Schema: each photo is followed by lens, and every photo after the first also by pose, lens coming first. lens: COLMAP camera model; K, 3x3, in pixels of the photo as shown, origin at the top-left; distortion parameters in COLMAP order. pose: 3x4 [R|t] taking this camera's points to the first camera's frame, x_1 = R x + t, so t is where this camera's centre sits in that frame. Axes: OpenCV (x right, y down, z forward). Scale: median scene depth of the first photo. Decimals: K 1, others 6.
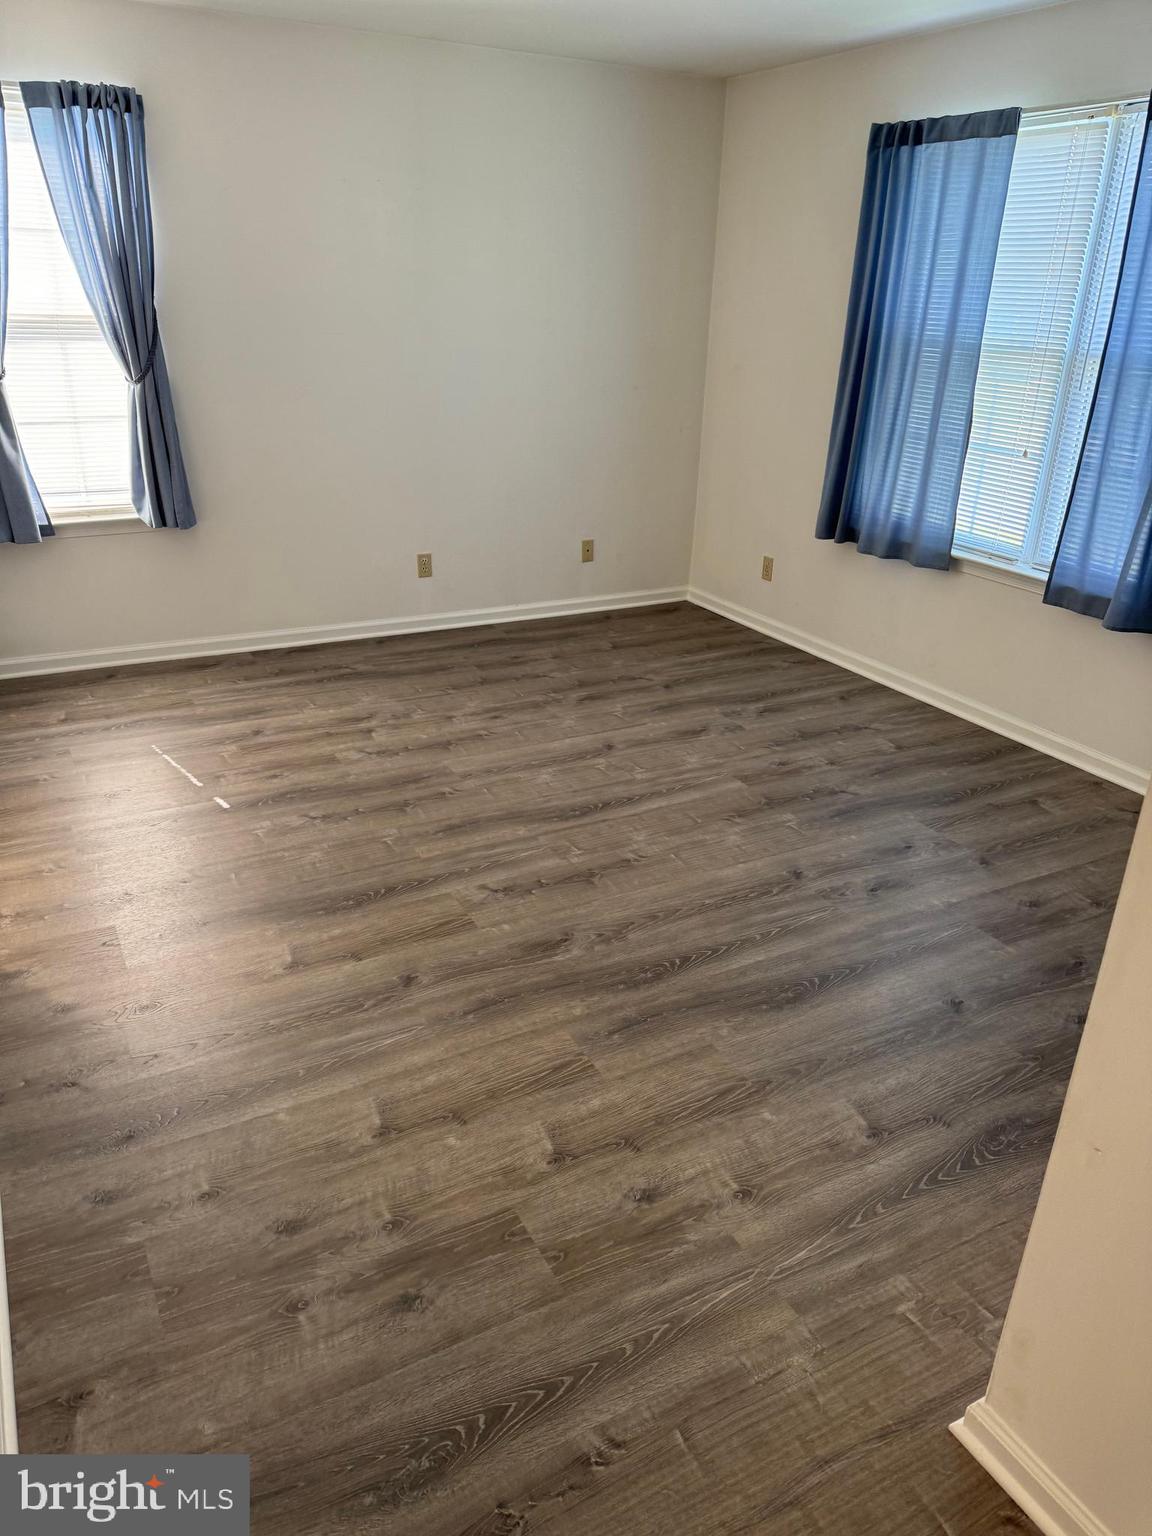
lens RADIAL K [[1083.9, 0, 566.5], [0, 1083.9, 755.8], [0, 0, 1]] dist [0.023749, -0.039095]
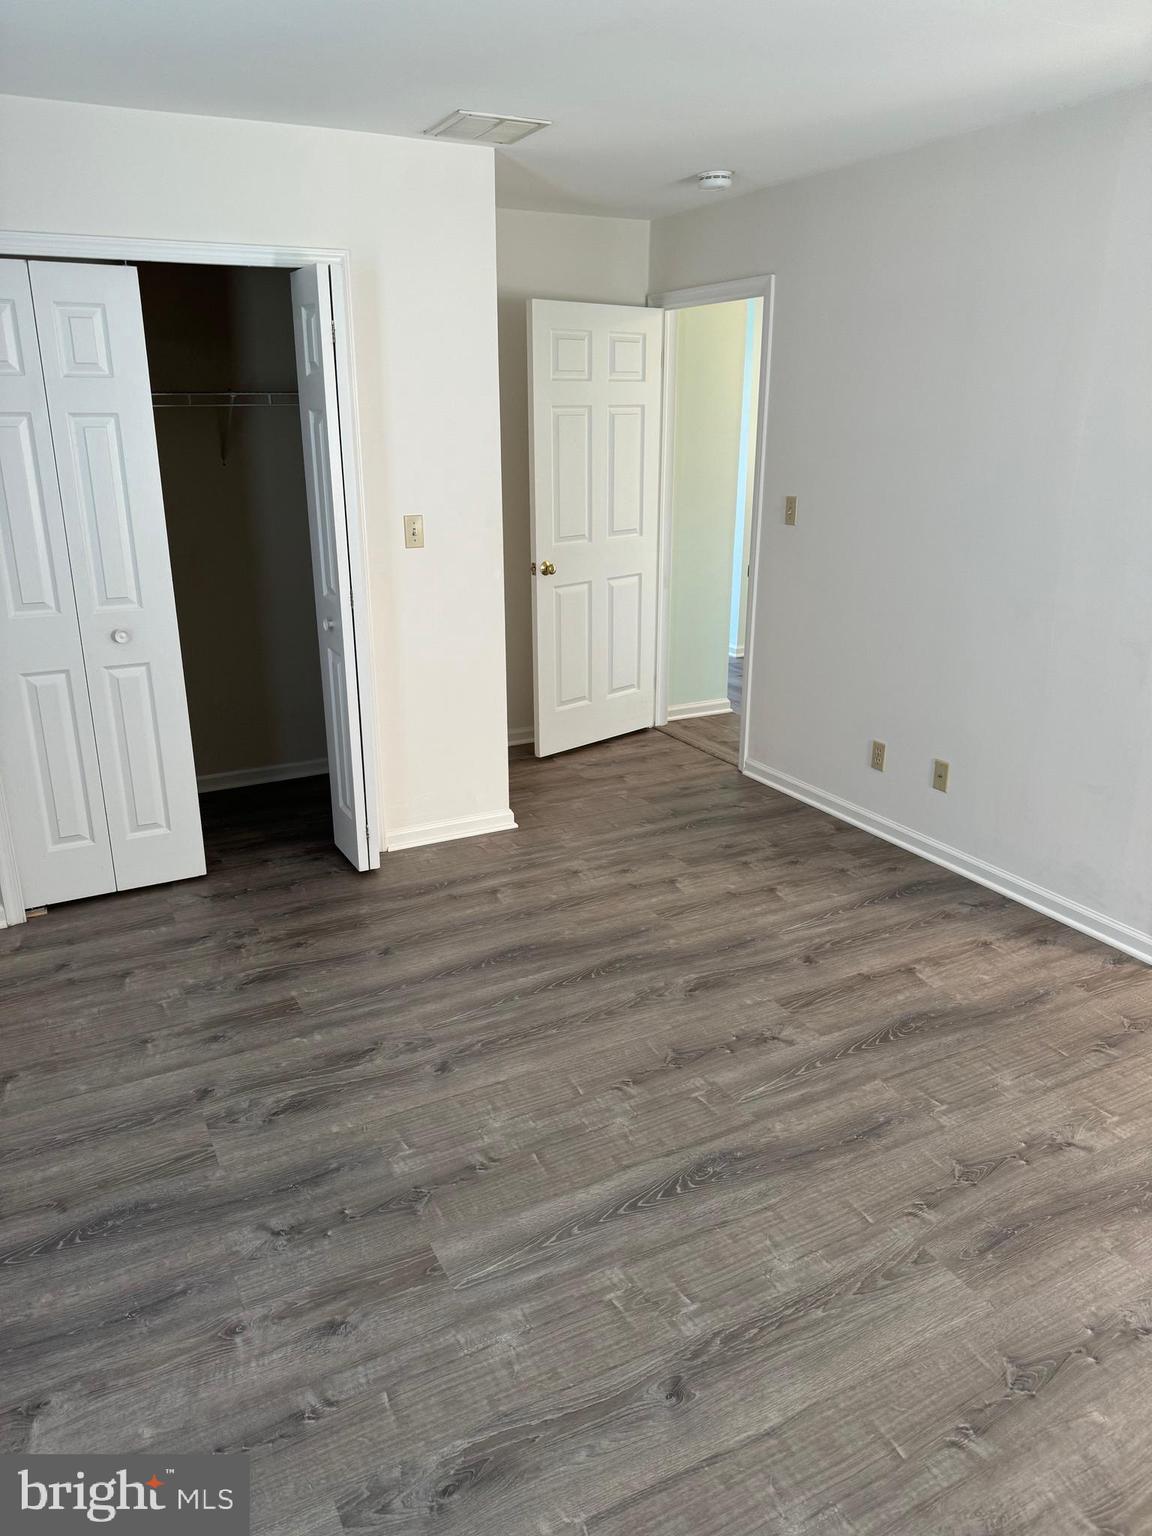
lens RADIAL K [[1083.9, 0, 566.5], [0, 1083.9, 755.8], [0, 0, 1]] dist [0.023749, -0.039095]
pose [[-0.999877, -0.015649, 0.000947, 0.125963], [-0.011383, 0.766178, 0.642528, -0.709672], [-0.010781, 0.642438, -0.766262, 1.645137]]
